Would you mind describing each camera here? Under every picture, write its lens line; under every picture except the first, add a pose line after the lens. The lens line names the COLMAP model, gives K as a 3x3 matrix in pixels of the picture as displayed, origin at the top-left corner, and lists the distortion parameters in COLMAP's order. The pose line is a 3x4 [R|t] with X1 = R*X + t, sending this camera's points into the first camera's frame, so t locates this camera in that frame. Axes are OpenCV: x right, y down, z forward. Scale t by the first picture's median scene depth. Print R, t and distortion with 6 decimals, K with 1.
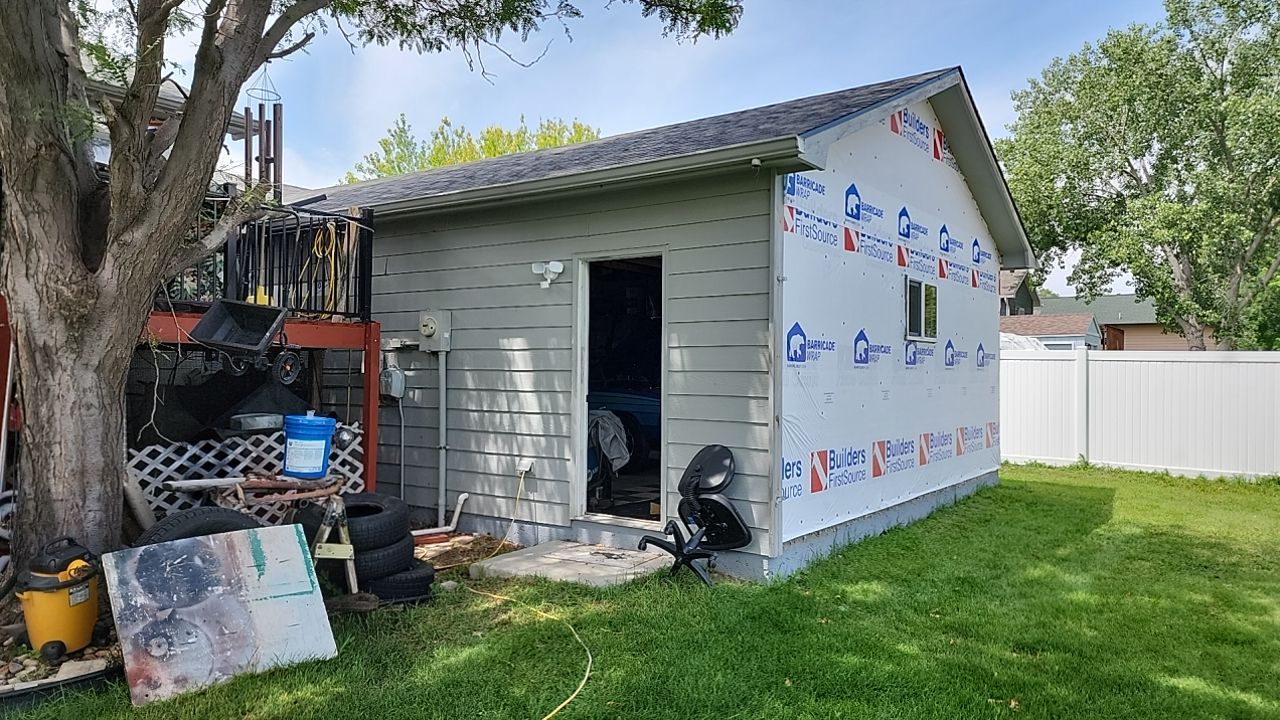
lens RADIAL K [[858.4, 0, 640.0], [0, 858.4, 360.0], [0, 0, 1]] dist [0.109276, -0.102394]
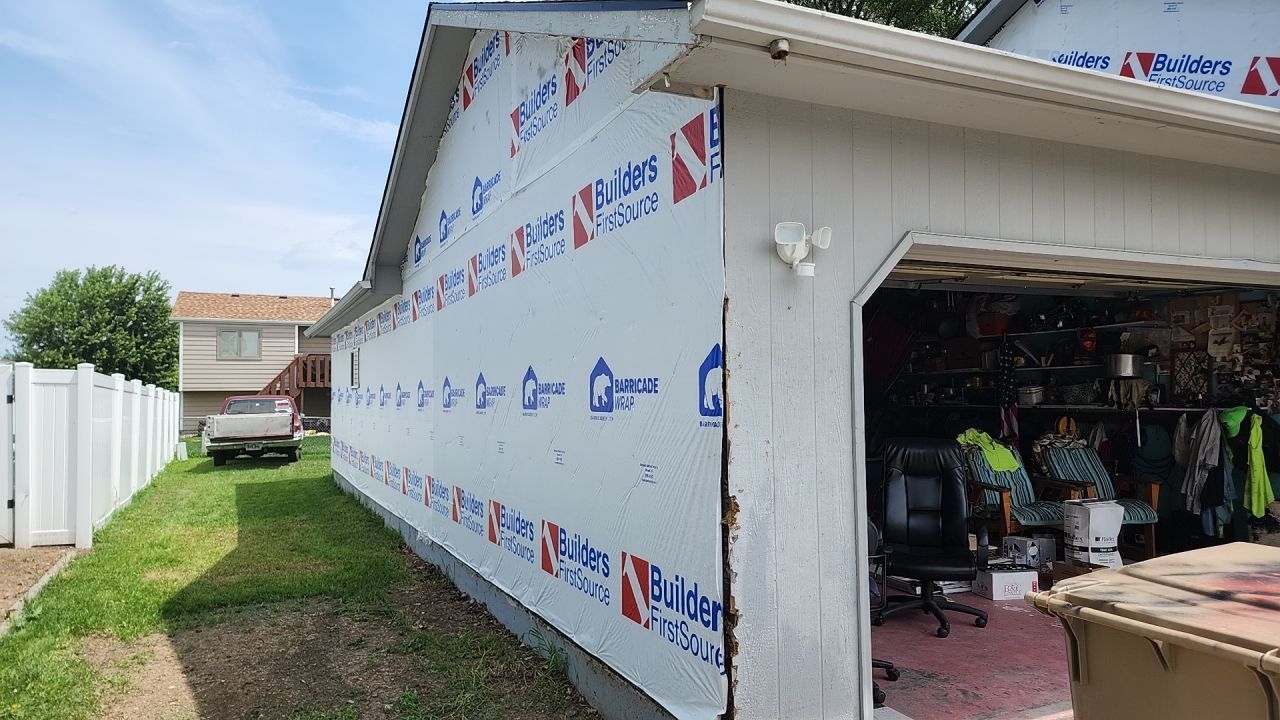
lens RADIAL K [[858.4, 0, 640.0], [0, 858.4, 360.0], [0, 0, 1]] dist [0.109276, -0.102394]
pose [[-0.475695, -0.038384, -0.878772, 0.772875], [0.012916, 0.998635, -0.050612, -0.004473], [0.879515, -0.035426, -0.474550, 1.328866]]
